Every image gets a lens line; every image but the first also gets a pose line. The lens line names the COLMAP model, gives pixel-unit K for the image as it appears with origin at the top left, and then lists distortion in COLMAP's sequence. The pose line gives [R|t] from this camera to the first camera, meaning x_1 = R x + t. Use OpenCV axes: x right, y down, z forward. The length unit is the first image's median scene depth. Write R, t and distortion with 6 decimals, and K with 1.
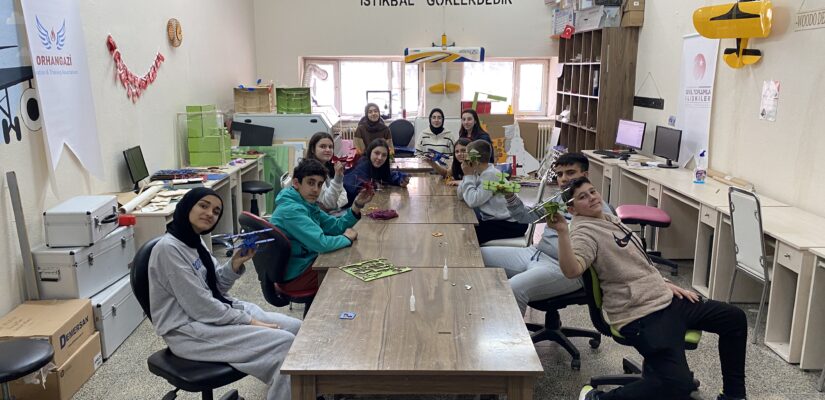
lens RADIAL K [[612.2, 0, 405.8], [0, 612.2, 194.0], [0, 0, 1]] dist [0.020622, -0.029227]
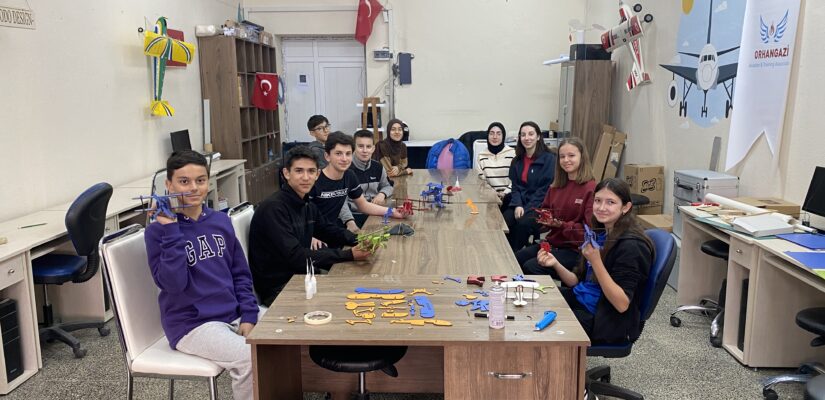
lens RADIAL K [[612.2, 0, 409.1], [0, 612.2, 200.7], [0, 0, 1]] dist [0.020622, -0.029227]
pose [[-0.999101, 0.002781, 0.042307, 0.005693], [0.018652, 0.924927, 0.379688, -0.246332], [-0.038075, 0.380136, -0.924147, 1.305616]]
